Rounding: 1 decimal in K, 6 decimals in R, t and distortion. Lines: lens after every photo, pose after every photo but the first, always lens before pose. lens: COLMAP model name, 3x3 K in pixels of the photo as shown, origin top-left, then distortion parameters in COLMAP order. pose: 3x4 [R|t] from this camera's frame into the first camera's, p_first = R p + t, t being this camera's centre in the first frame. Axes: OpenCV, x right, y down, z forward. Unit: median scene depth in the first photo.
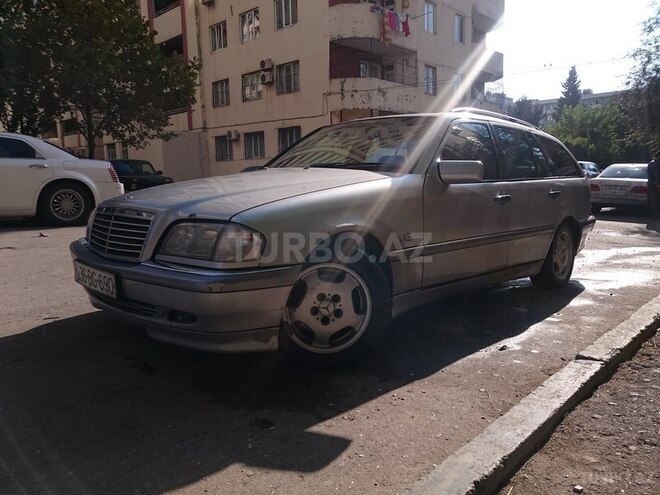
lens RADIAL K [[489.2, 0, 329.3], [0, 489.2, 250.6], [0, 0, 1]] dist [0.025257, -0.020866]
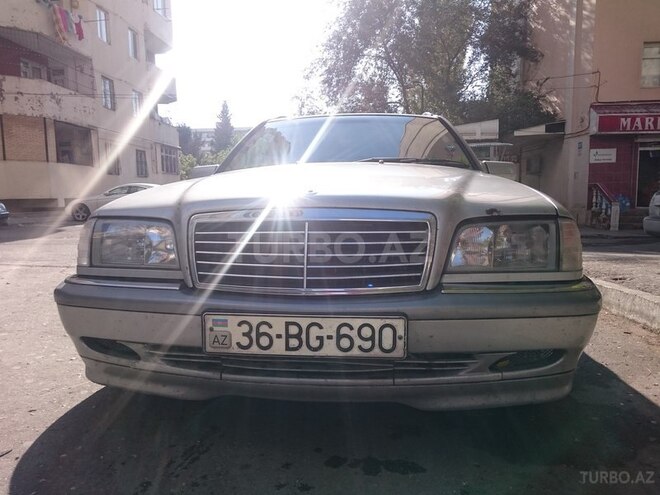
lens RADIAL K [[489.2, 0, 328.6], [0, 489.2, 251.7], [0, 0, 1]] dist [0.025257, -0.020866]
pose [[0.765162, -0.069689, 0.640055, -0.093855], [0.100210, 0.994900, -0.011472, -0.003257], [-0.635992, 0.072918, 0.768243, 0.064762]]
